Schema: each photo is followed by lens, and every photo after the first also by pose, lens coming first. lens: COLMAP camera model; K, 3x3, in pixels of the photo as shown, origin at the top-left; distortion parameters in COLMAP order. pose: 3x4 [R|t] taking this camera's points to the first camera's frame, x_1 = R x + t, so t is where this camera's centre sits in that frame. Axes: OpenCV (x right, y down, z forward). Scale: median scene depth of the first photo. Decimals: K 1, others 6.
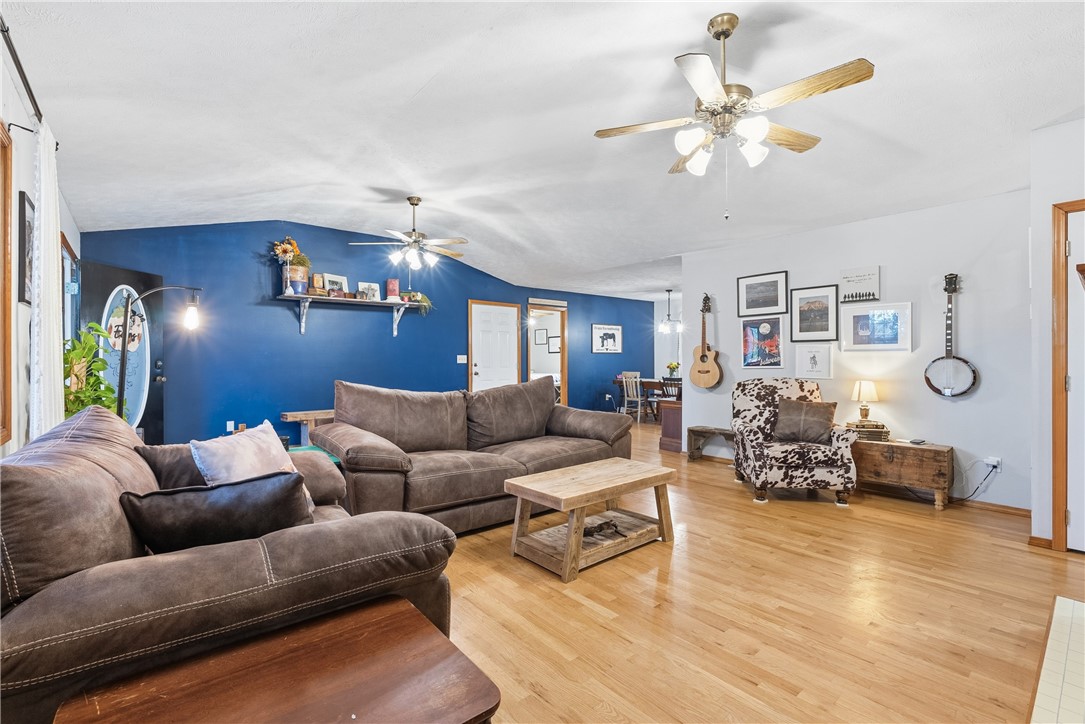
lens RADIAL K [[482.8, 0, 543.9], [0, 482.8, 359.3], [0, 0, 1]] dist [-0.002758, -0.000032]
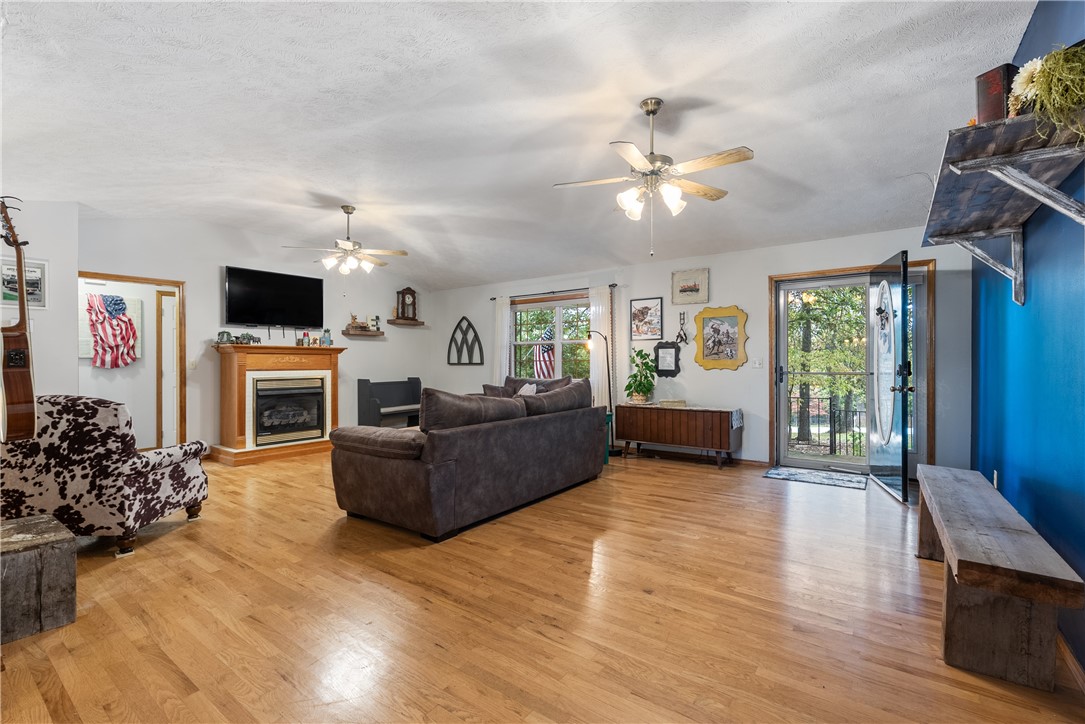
lens RADIAL K [[480.2, 0, 541.9], [0, 480.2, 363.0], [0, 0, 1]] dist [-0.003036, -0.000368]
pose [[-0.973014, 0.003461, -0.230719, 0.012211], [0.002022, 0.999977, 0.006472, -0.005308], [0.230736, 0.005830, -0.972999, 1.561625]]
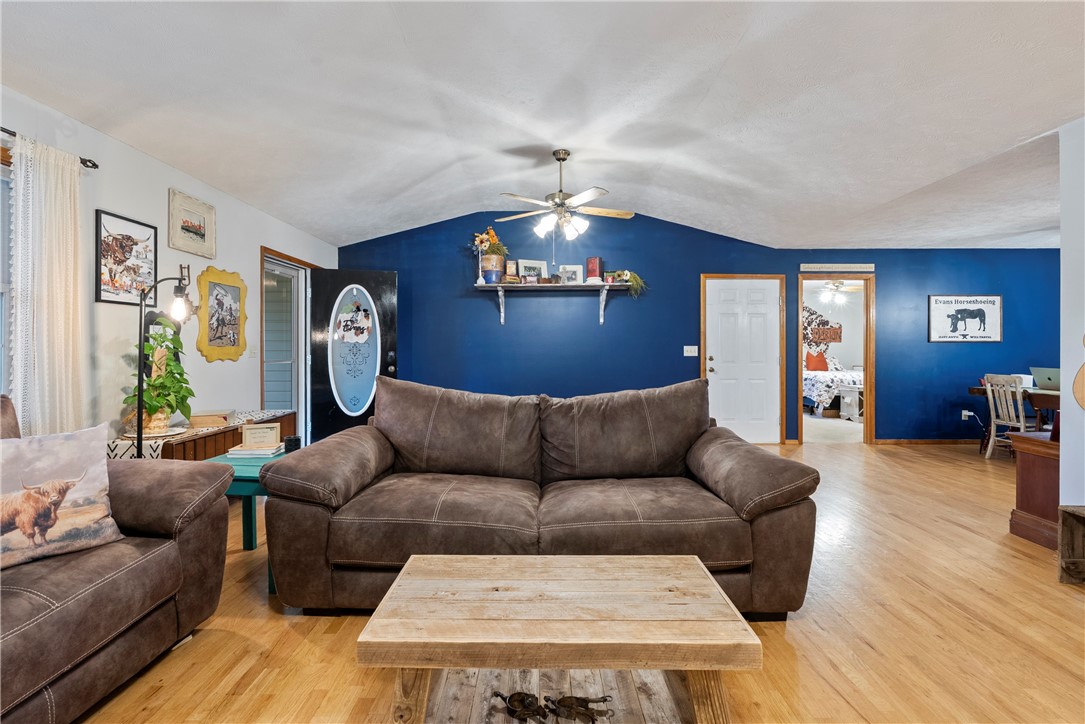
lens RADIAL K [[488.2, 0, 540.7], [0, 488.2, 348.9], [0, 0, 1]] dist [-0.003144, -0.000427]
pose [[0.758467, 0.002868, -0.651705, 0.238621], [-0.004540, 0.999989, -0.000884, -0.002689], [0.651695, 0.003629, 0.758472, 0.357338]]
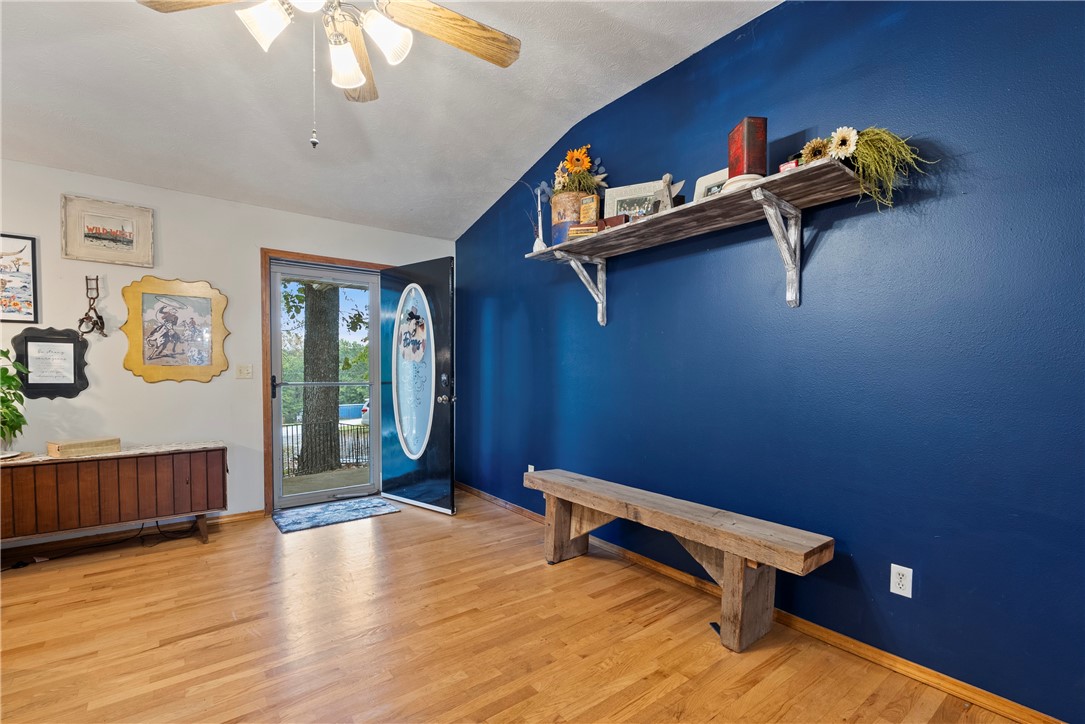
lens RADIAL K [[488.5, 0, 544.9], [0, 488.5, 385.5], [0, 0, 1]] dist [-0.000993, -0.000146]
pose [[-0.043731, 0.032582, -0.998512, 0.025974], [-0.011552, 0.999385, 0.033117, -0.005566], [0.998977, 0.012983, -0.043328, 1.141937]]
